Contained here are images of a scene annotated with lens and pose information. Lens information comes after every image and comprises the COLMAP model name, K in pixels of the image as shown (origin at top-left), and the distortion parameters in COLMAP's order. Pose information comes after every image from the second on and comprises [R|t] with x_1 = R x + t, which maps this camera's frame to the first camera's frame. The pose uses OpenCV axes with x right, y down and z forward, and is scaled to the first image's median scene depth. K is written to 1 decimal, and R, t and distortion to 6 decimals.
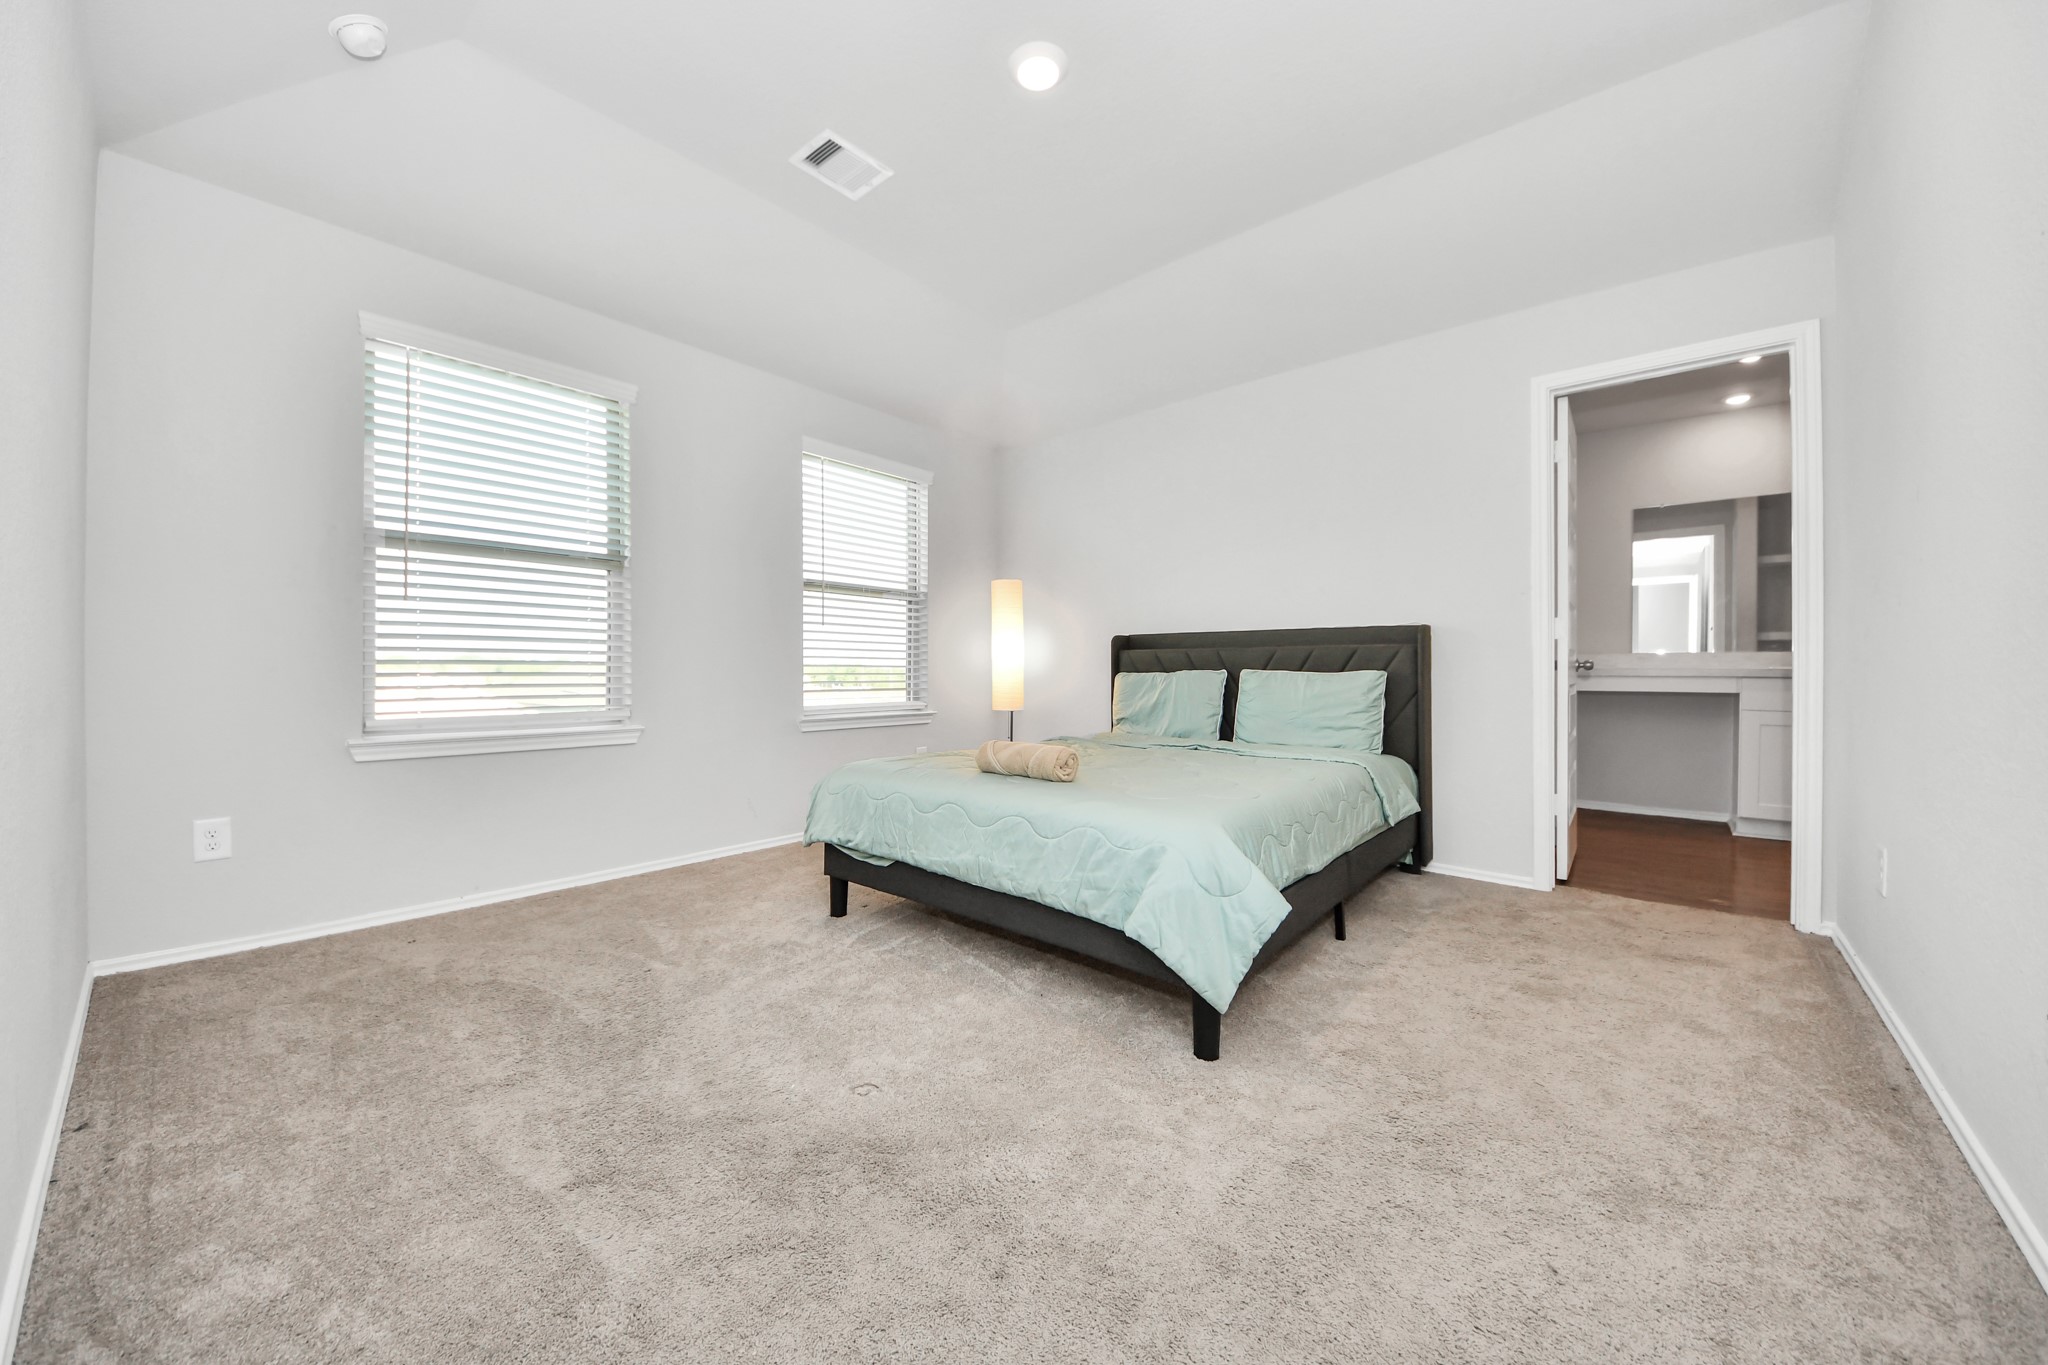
lens RADIAL K [[734.2, 0, 1017.1], [0, 734.2, 677.7], [0, 0, 1]] dist [-0.000714, -0.000123]
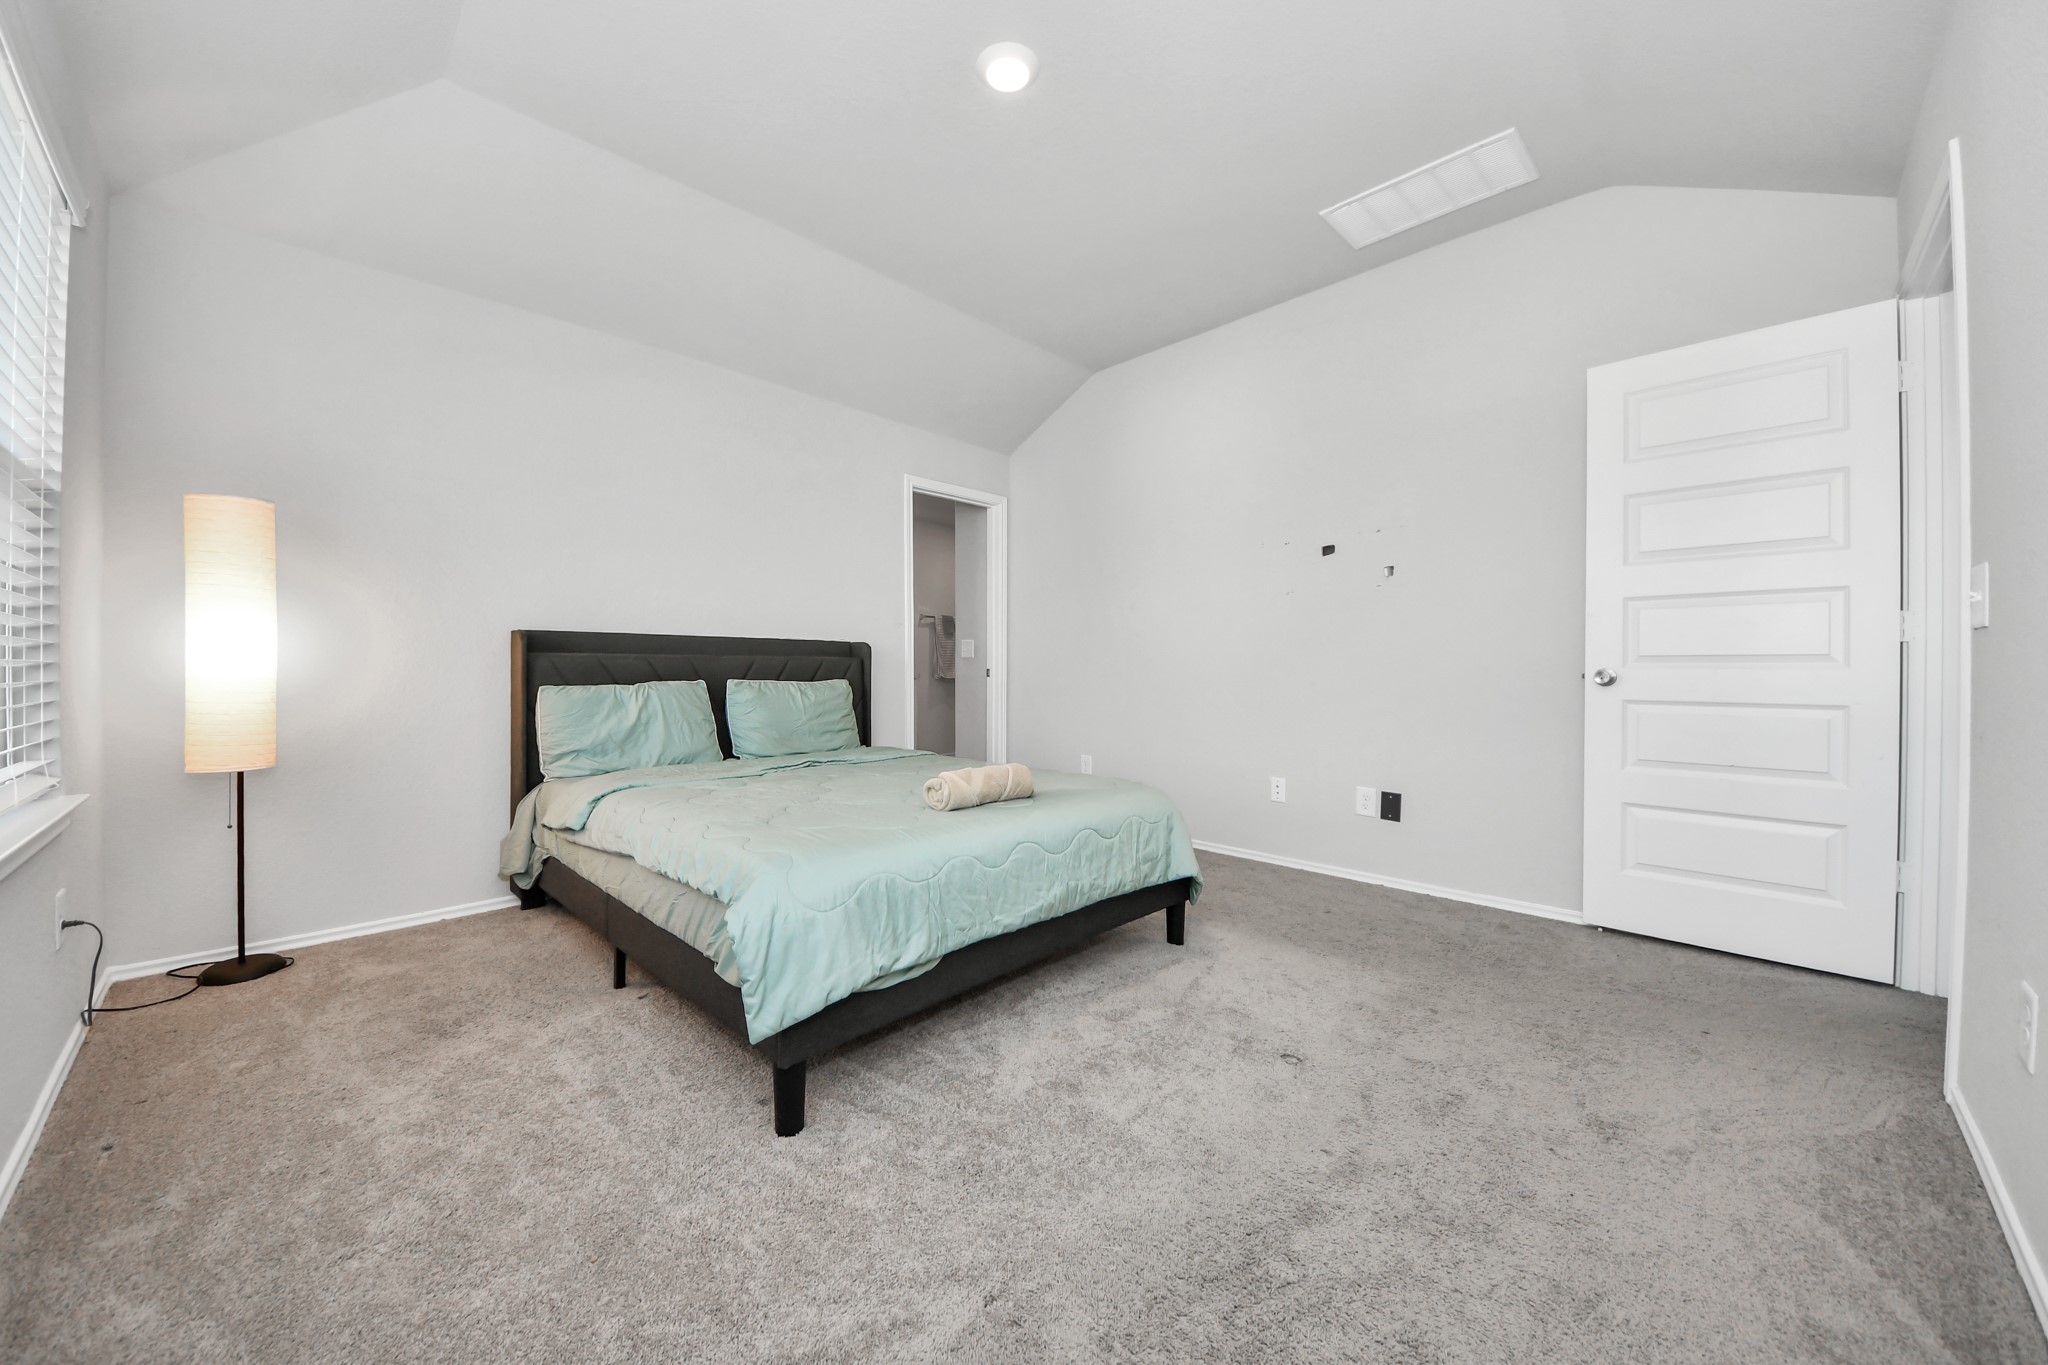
lens RADIAL K [[734.2, 0, 1017.1], [0, 734.2, 677.7], [0, 0, 1]] dist [-0.000714, -0.000123]
pose [[0.043883, -0.012137, 0.998963, -0.659654], [0.005294, 0.999915, 0.011916, -0.025518], [-0.999023, 0.004766, 0.043944, 0.663048]]
